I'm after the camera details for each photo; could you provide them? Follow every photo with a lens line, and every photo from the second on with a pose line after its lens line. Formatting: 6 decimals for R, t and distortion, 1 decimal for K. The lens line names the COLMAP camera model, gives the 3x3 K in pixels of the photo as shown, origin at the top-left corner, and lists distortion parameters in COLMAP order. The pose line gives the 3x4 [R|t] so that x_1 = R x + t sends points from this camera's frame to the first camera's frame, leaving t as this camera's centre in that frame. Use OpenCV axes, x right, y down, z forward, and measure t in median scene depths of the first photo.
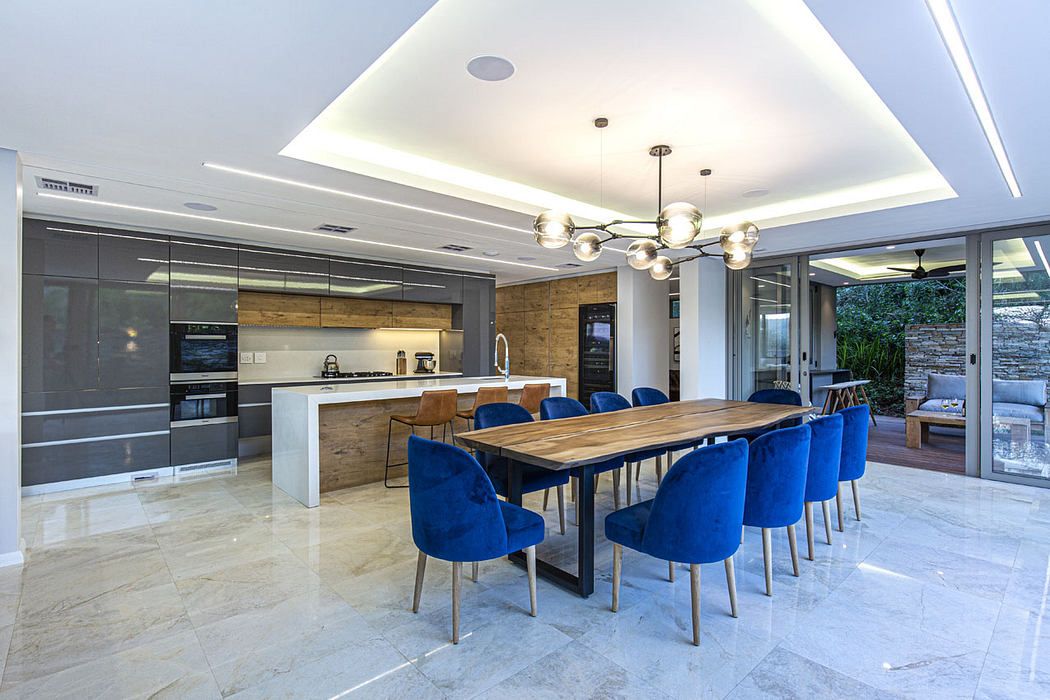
lens RADIAL K [[500.8, 0, 525.0], [0, 500.8, 350.0], [0, 0, 1]] dist [-0.001551, -0.000681]
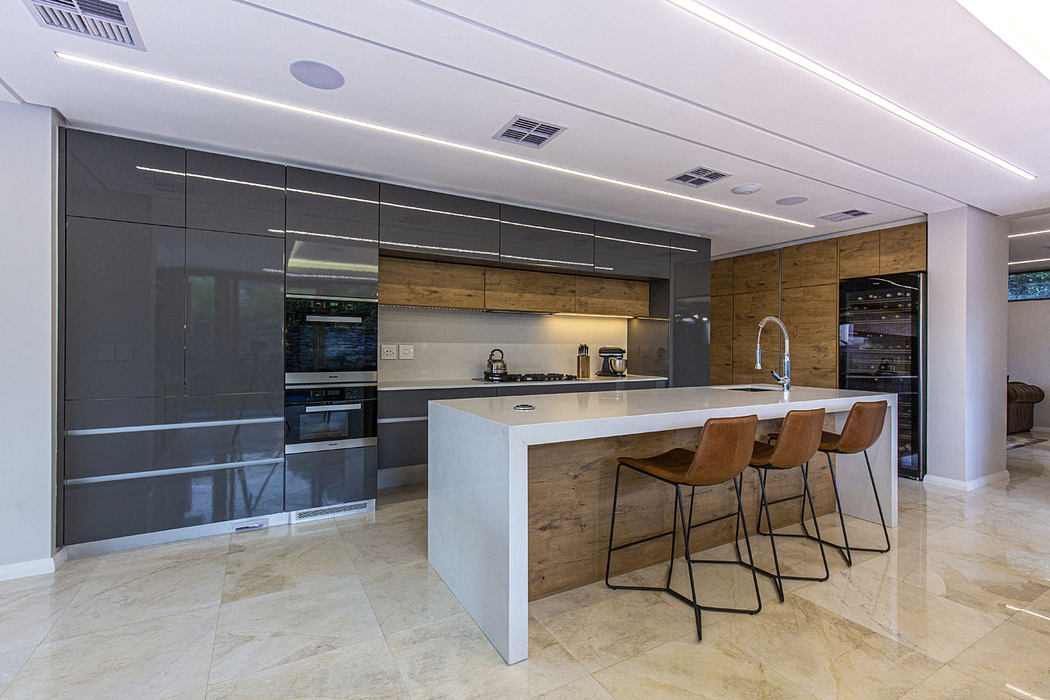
lens RADIAL K [[472.0, 0, 525.0], [0, 472.0, 350.0], [0, 0, 1]] dist [0.000356, 0.000009]
pose [[0.975261, 0.009225, -0.220866, -0.216750], [-0.009459, 0.999955, -0.000002, 0.011356], [0.220856, 0.002091, 0.975304, 0.382514]]
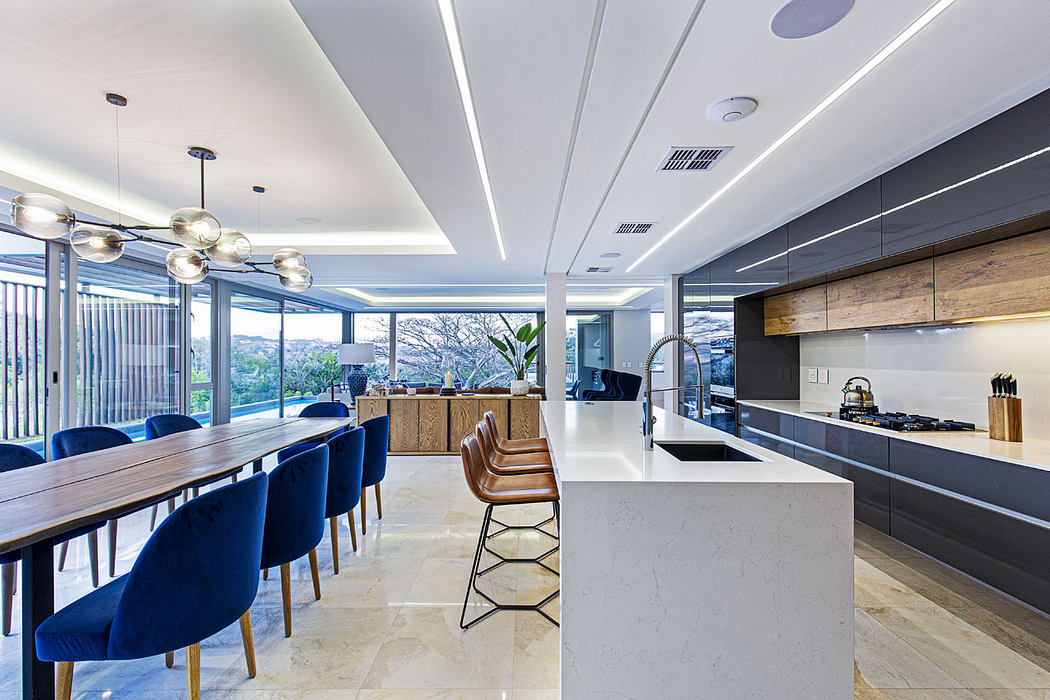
lens RADIAL K [[472.0, 0, 525.0], [0, 472.0, 350.0], [0, 0, 1]] dist [0.000356, 0.000009]
pose [[-0.672923, -0.006888, -0.739680, 0.302835], [-0.002707, 0.999973, -0.006850, -0.018482], [0.739707, -0.002607, -0.672924, 1.183132]]
